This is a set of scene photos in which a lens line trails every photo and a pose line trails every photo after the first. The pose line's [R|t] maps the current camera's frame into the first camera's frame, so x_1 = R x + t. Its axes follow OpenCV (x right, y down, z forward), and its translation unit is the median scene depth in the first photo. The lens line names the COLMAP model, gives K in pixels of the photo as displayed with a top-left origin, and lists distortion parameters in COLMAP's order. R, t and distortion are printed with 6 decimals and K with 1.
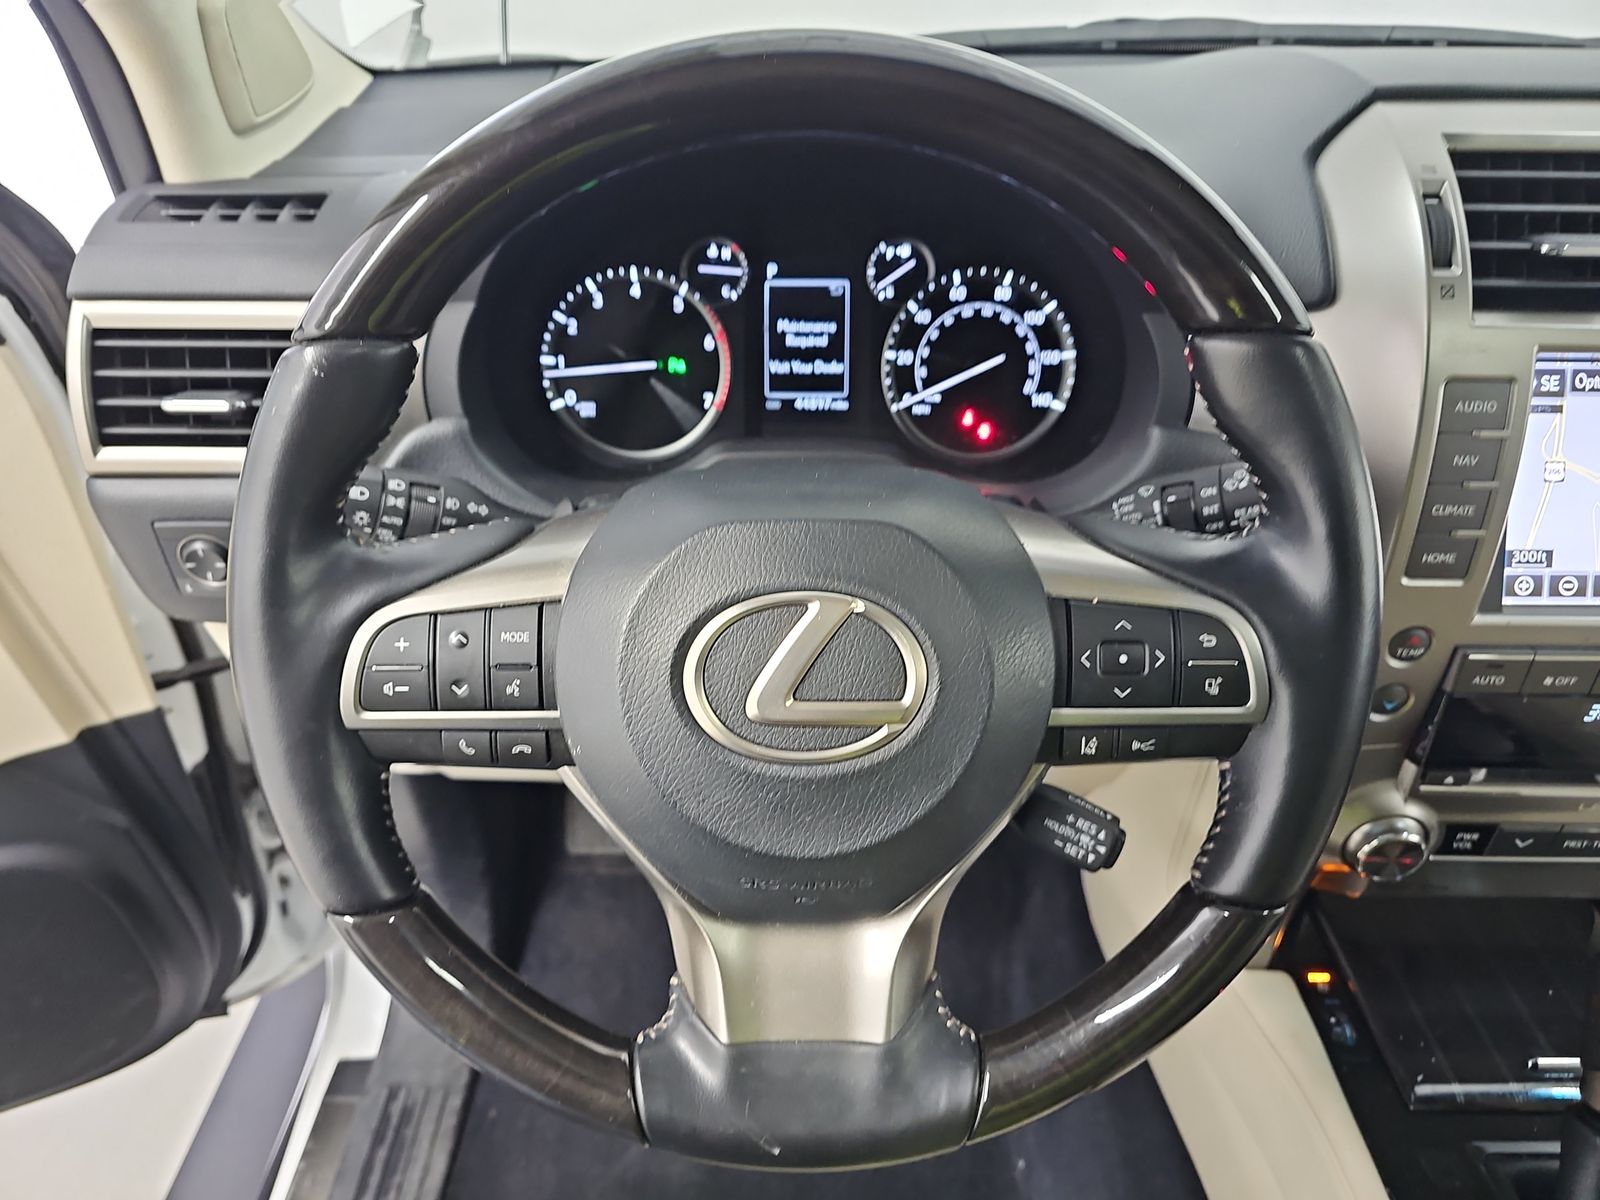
lens RADIAL K [[1052.5, 0, 804.8], [0, 1052.5, 598.0], [0, 0, 1]] dist [0.030149, -0.028107]
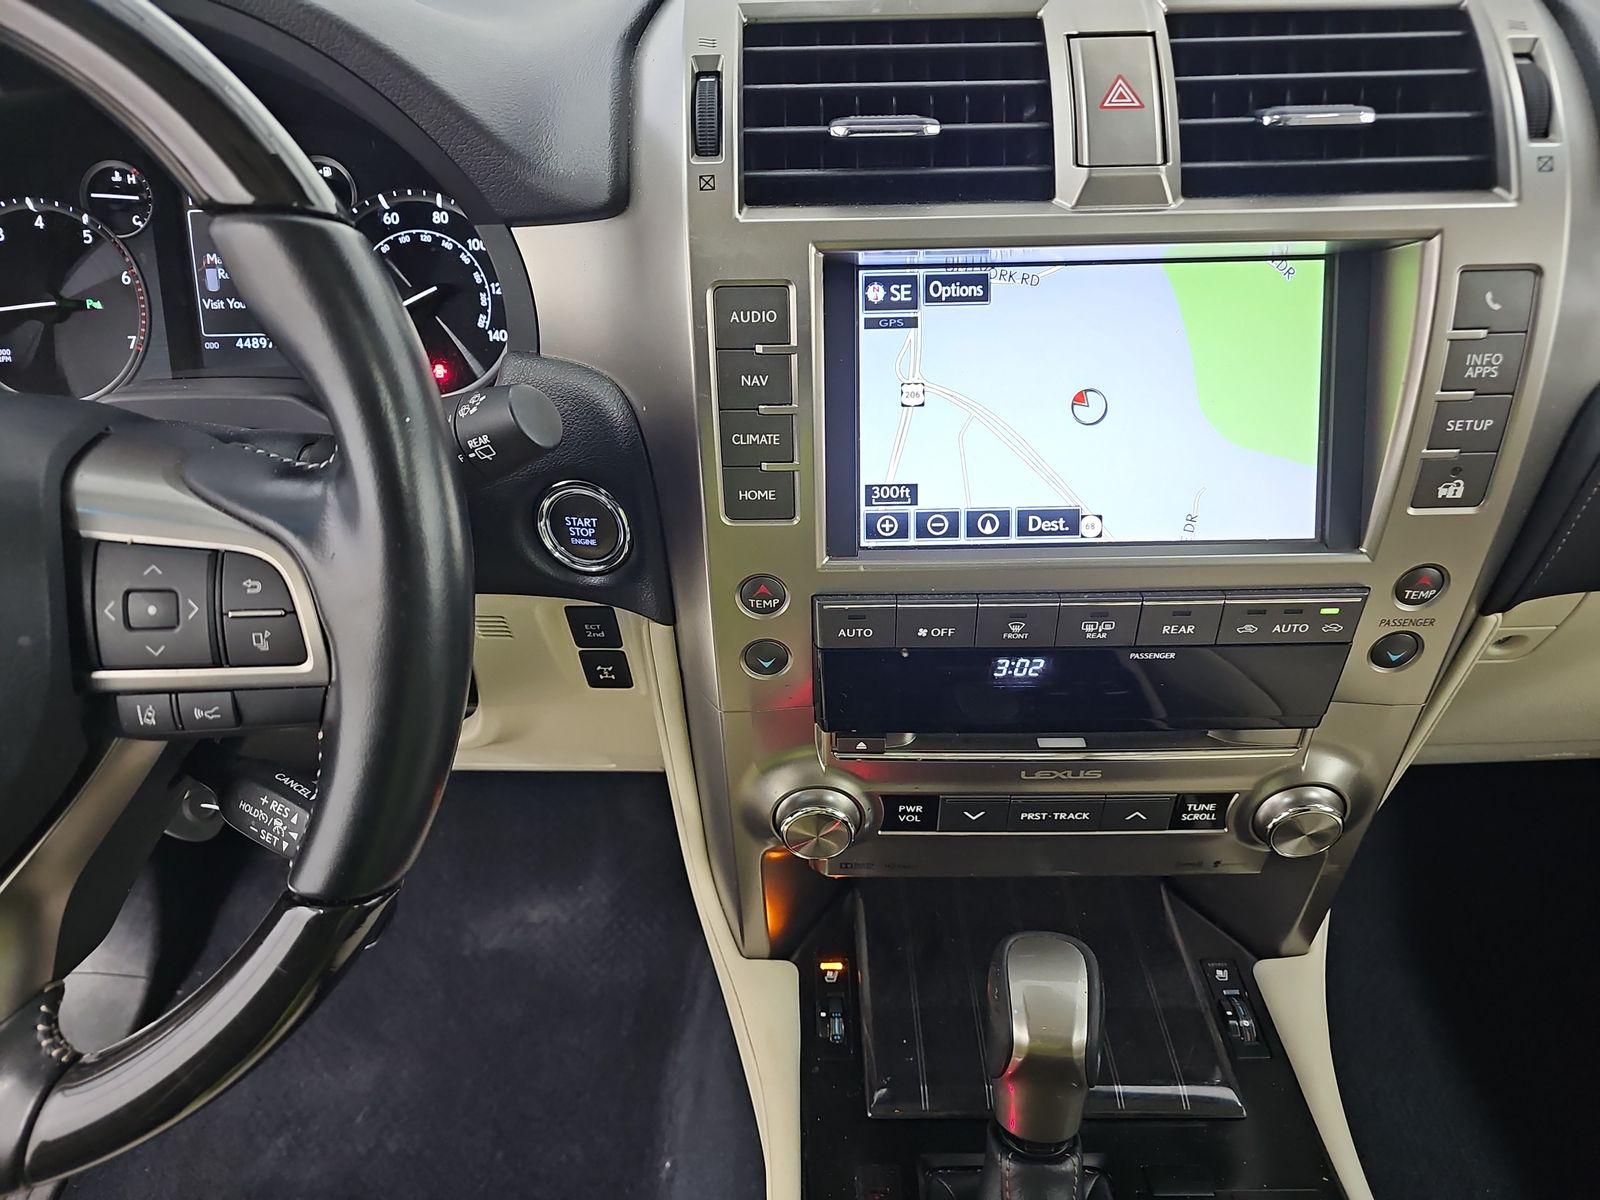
lens RADIAL K [[1052.5, 0, 792.1], [0, 1052.5, 583.7], [0, 0, 1]] dist [0.030149, -0.028107]
pose [[0.999733, -0.018948, -0.013198, 0.493859], [0.019023, 0.999803, 0.005593, 0.024893], [0.013089, -0.005843, 0.999897, 0.099554]]
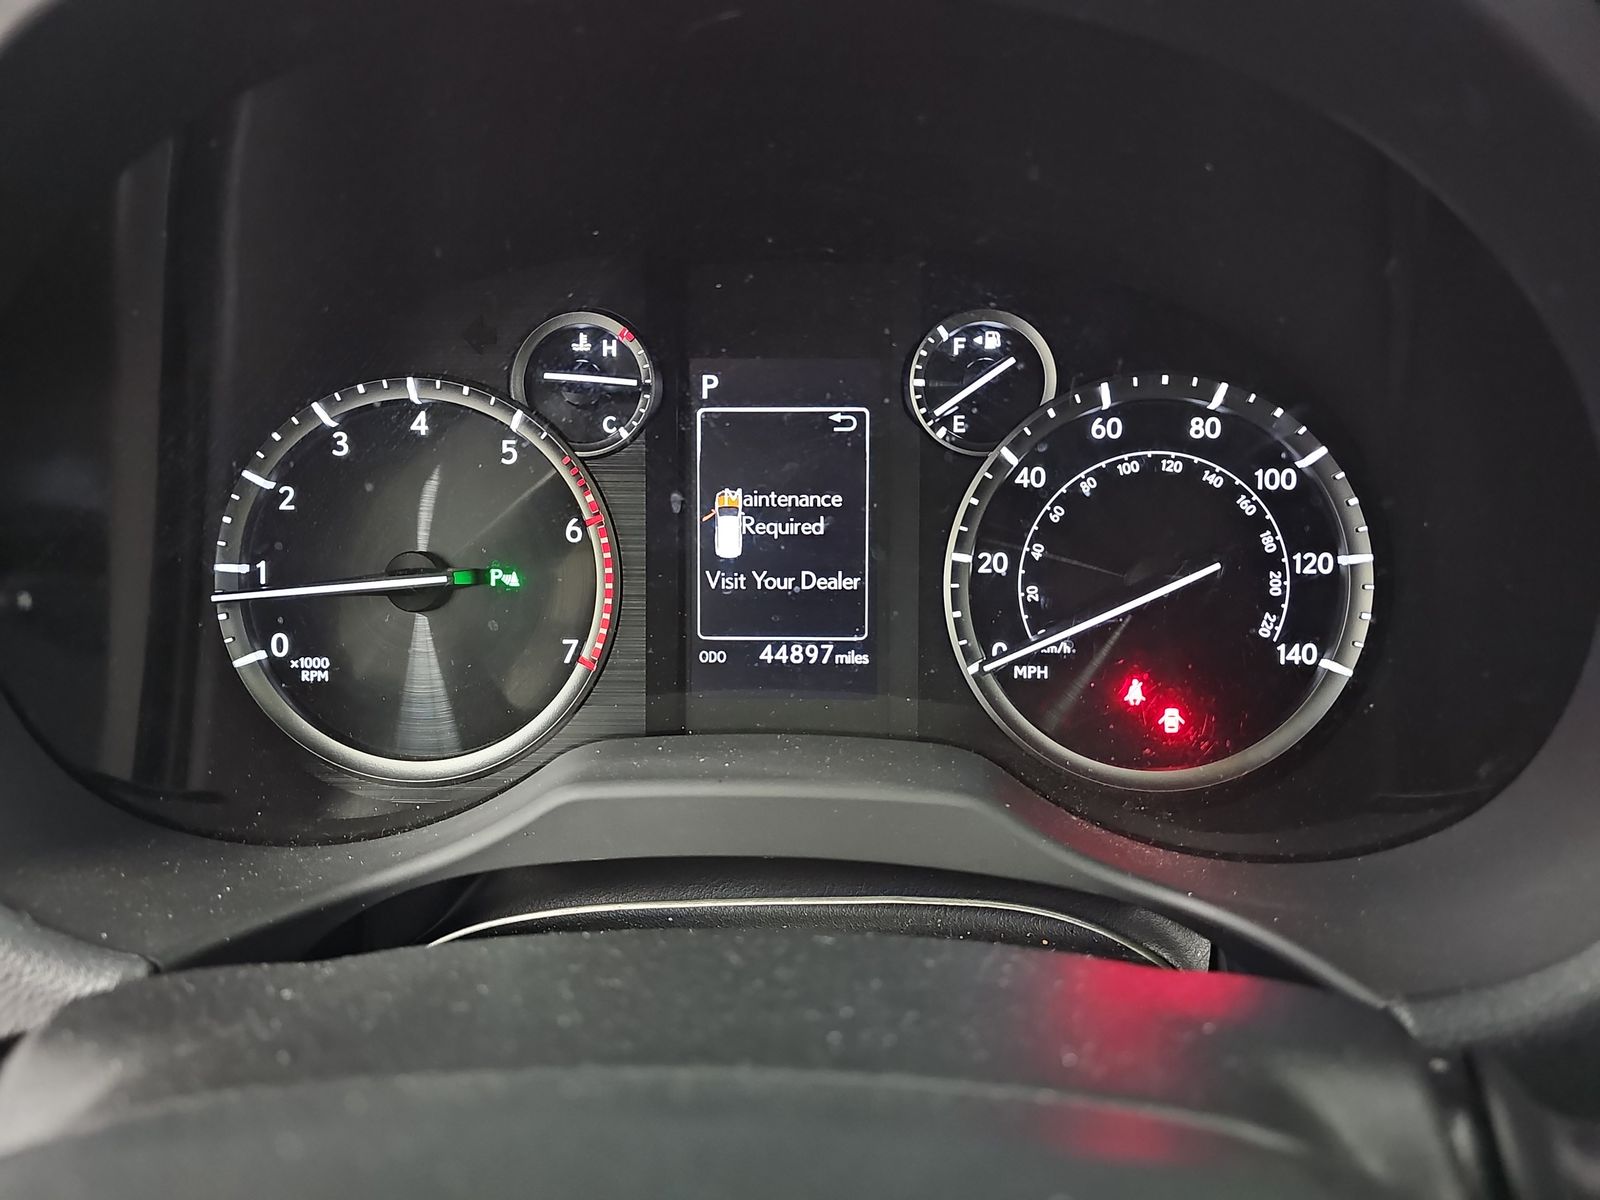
lens RADIAL K [[1052.5, 0, 790.4], [0, 1052.5, 610.4], [0, 0, 1]] dist [0.030149, -0.028107]
pose [[0.999715, 0.000424, -0.023865, 0.017525], [-0.004067, 0.988243, -0.152838, -0.138420], [0.023520, 0.152892, 0.987963, 0.553171]]
